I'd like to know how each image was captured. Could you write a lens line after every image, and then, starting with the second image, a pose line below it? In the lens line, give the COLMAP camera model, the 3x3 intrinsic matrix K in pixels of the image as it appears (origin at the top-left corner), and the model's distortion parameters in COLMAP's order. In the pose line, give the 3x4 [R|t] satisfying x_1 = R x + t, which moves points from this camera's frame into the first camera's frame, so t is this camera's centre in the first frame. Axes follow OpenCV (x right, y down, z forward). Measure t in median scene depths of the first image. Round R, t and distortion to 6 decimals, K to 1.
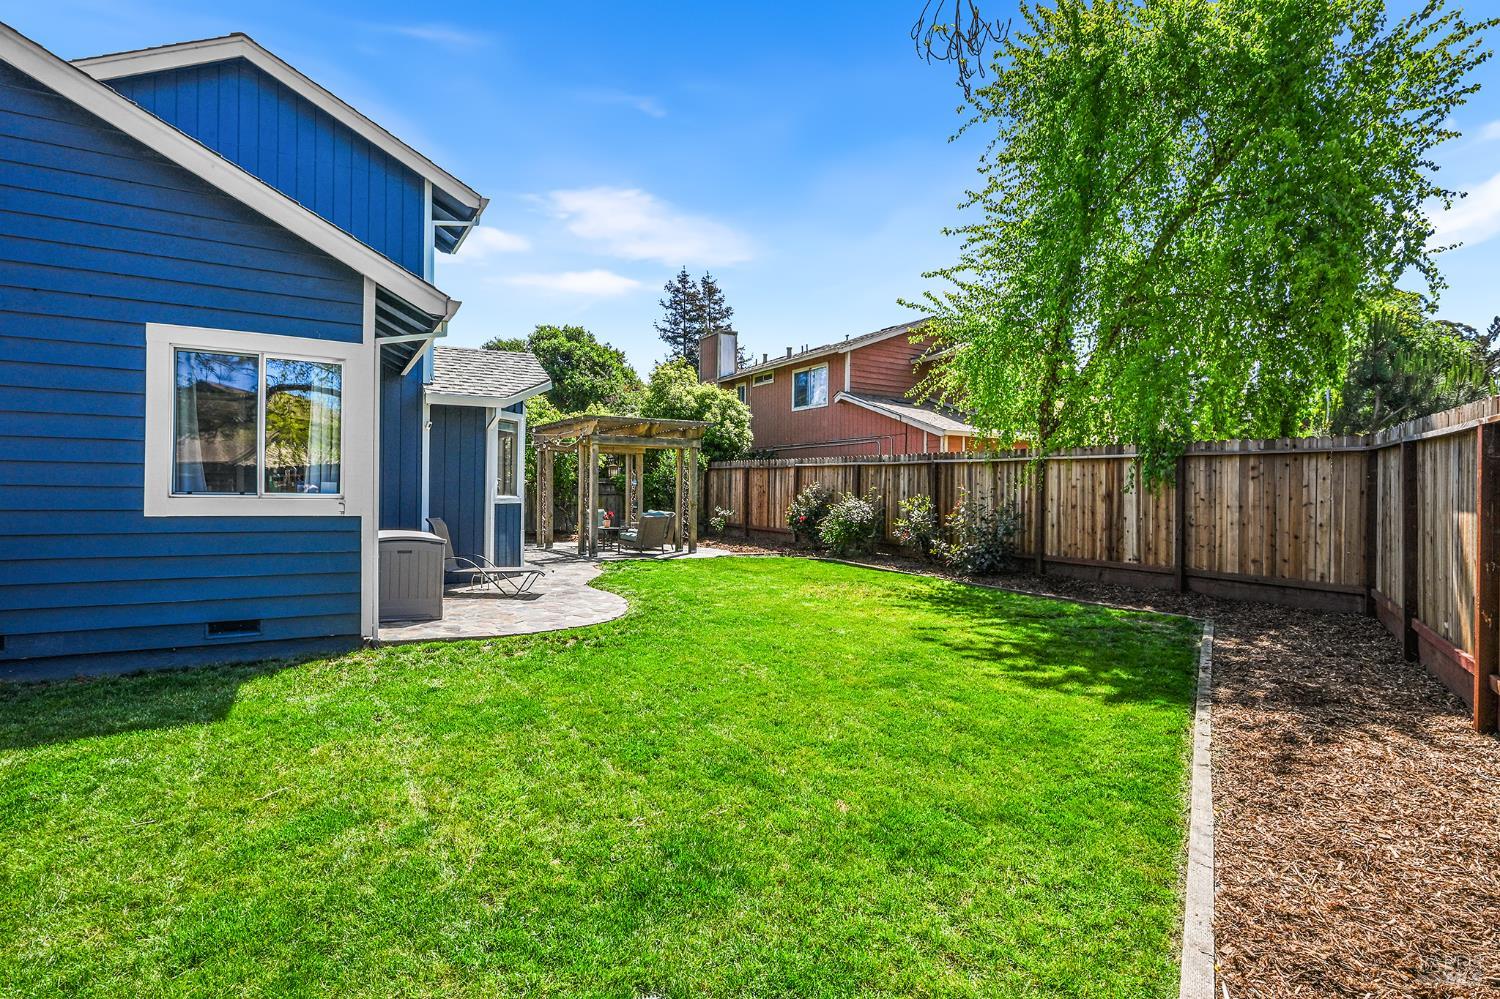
lens RADIAL K [[773.2, 0, 752.1], [0, 773.2, 496.3], [0, 0, 1]] dist [0.003407, -0.002011]
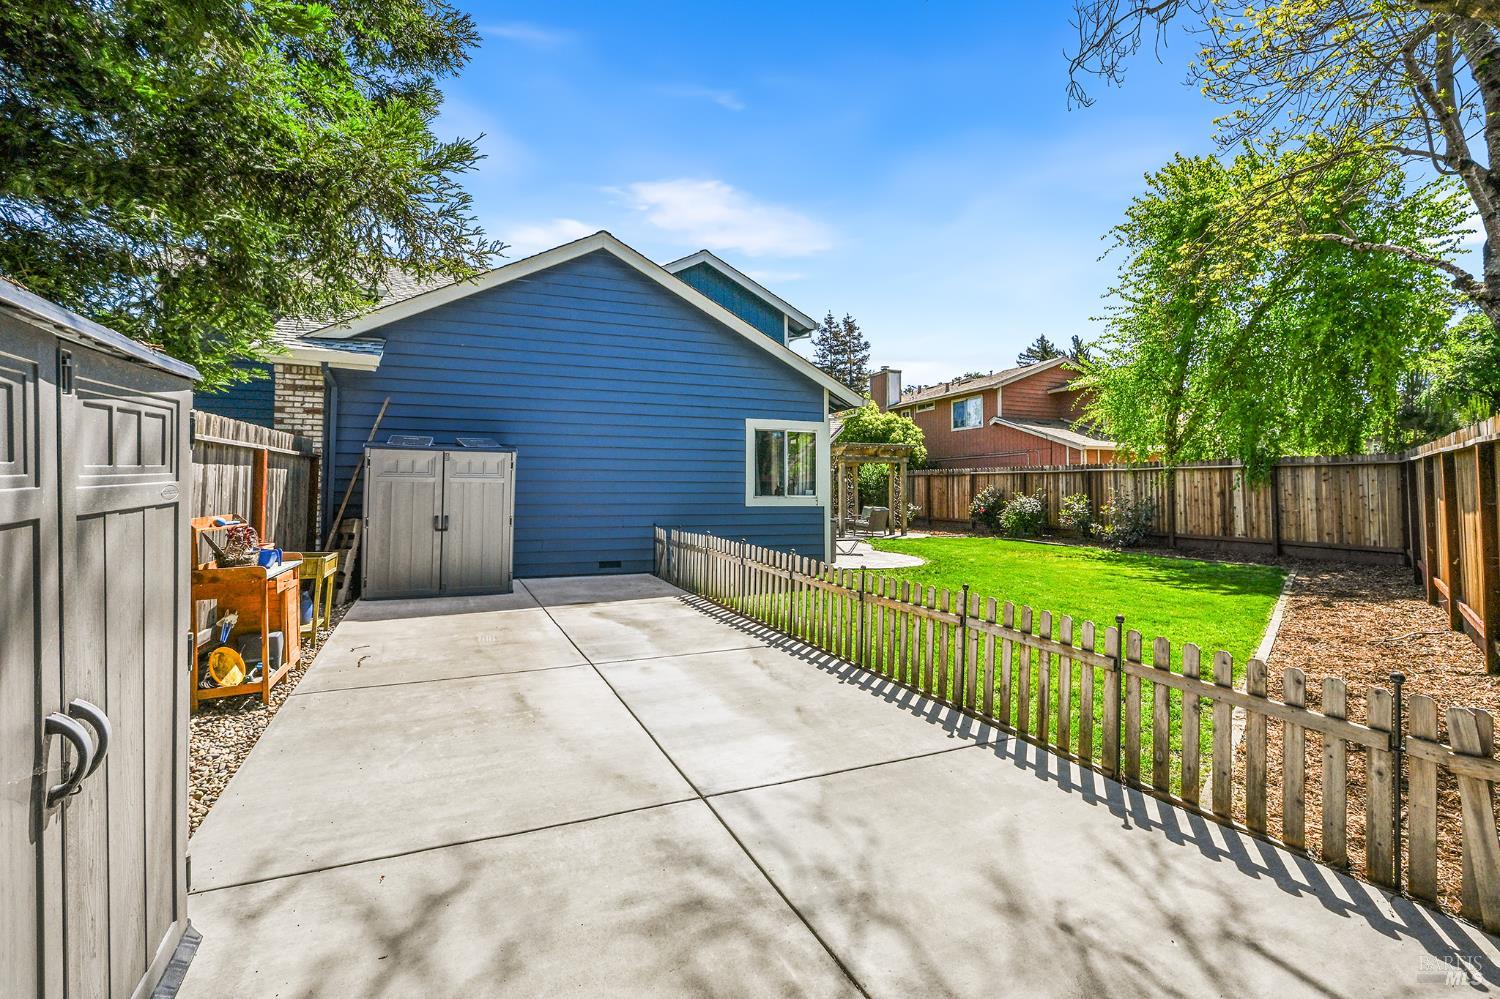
lens RADIAL K [[707.3, 0, 724.4], [0, 707.3, 467.6], [0, 0, 1]] dist [-0.001553, 0.001144]
pose [[0.984975, -0.016174, -0.171937, -0.245831], [0.008893, 0.999034, -0.043033, 0.000965], [0.172467, 0.040857, 0.984168, -0.502622]]
